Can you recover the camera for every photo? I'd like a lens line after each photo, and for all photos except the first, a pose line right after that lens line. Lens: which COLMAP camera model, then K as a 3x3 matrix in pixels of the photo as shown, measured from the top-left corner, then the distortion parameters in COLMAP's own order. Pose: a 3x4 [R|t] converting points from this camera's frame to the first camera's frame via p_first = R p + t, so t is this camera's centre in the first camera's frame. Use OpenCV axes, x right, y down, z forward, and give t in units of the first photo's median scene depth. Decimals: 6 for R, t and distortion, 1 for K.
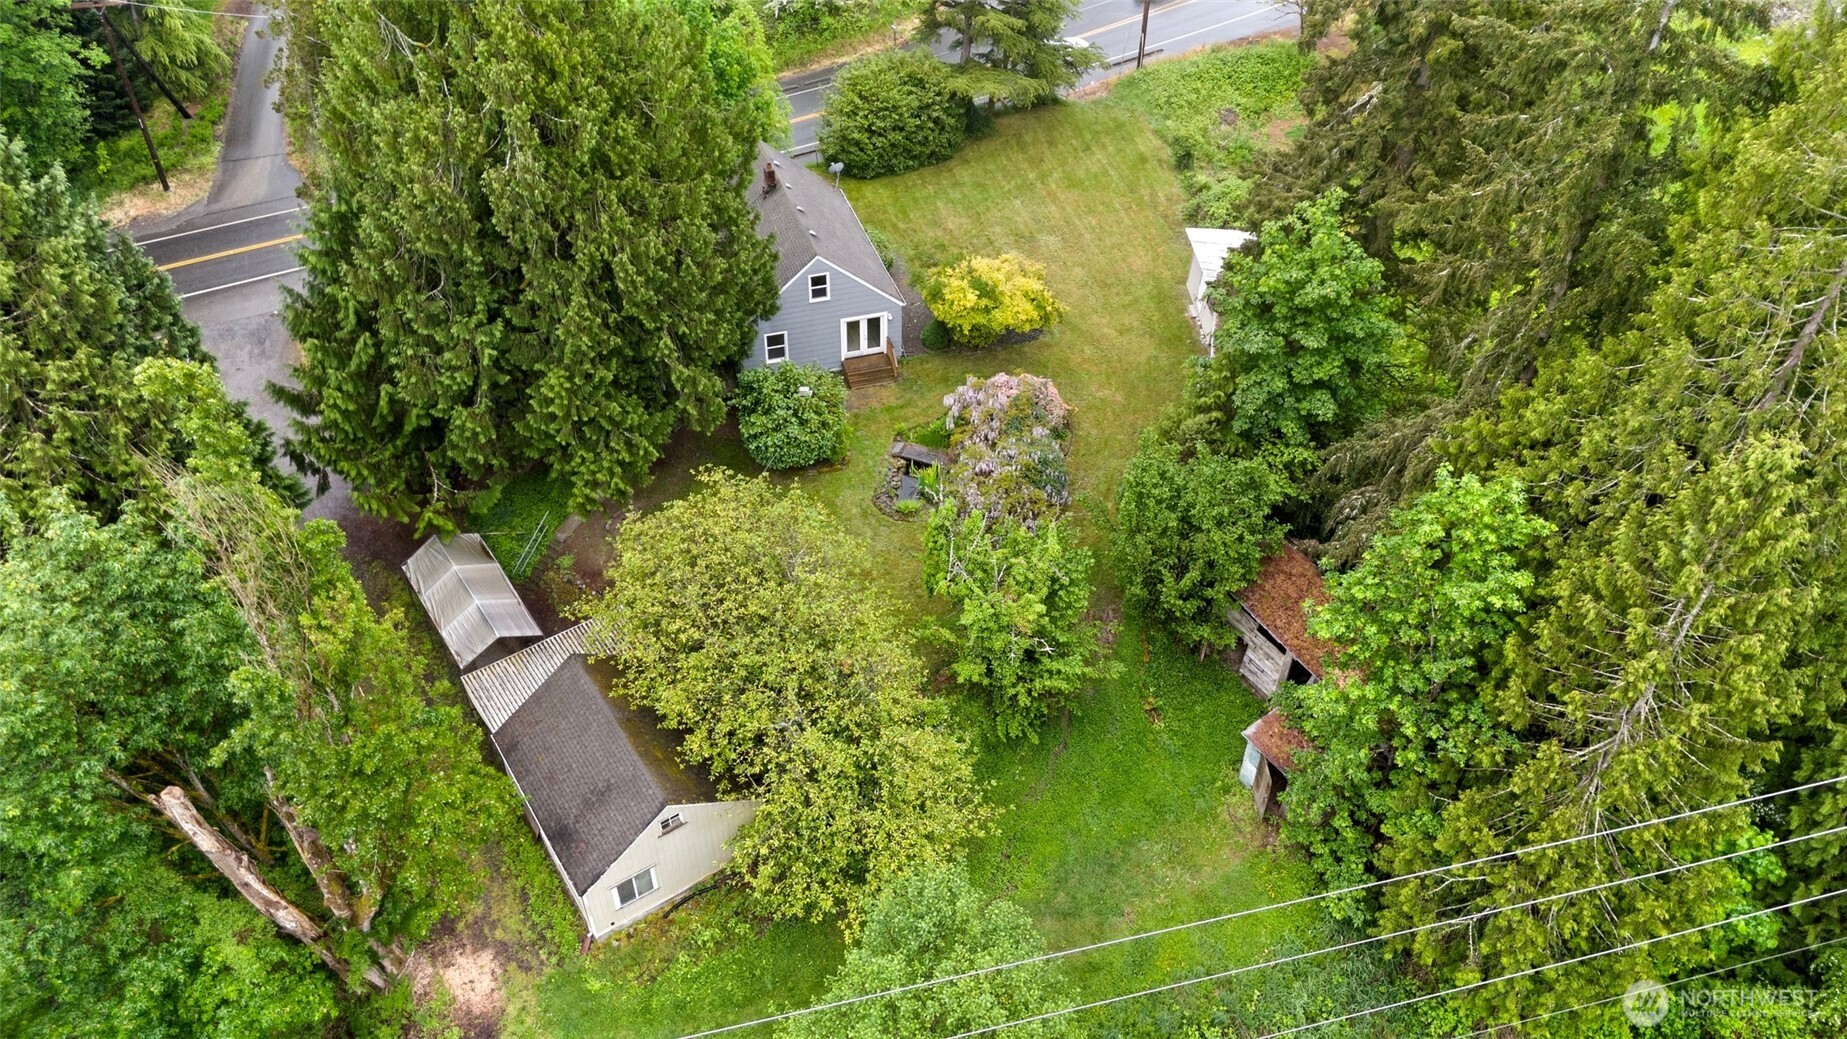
lens RADIAL K [[1337.3, 0, 922.8], [0, 1337.3, 527.5], [0, 0, 1]] dist [0.033997, -0.031125]
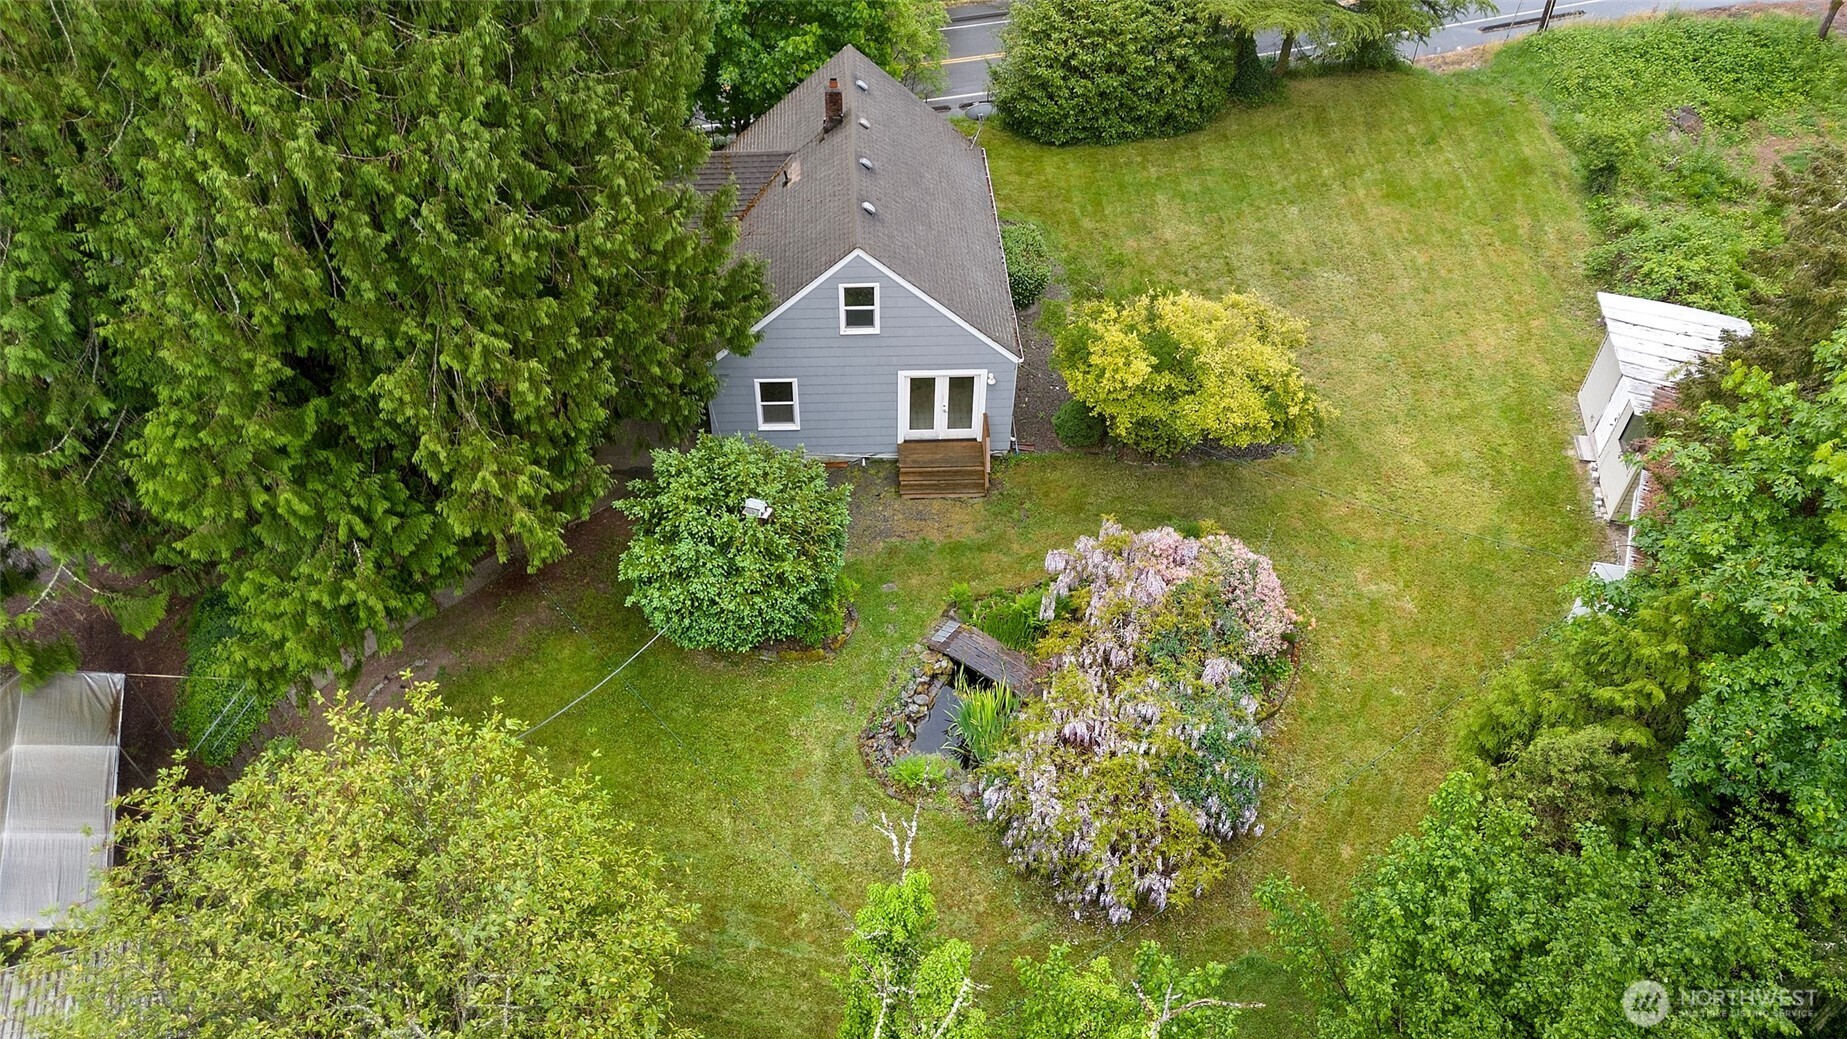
lens RADIAL K [[1337.3, 0, 918.7], [0, 1337.3, 505.3], [0, 0, 1]] dist [0.033997, -0.031125]
pose [[0.963882, 0.169324, -0.205574, 0.066735], [-0.173209, 0.984885, -0.000918, -0.101672], [0.202311, 0.036492, 0.978641, 0.467079]]
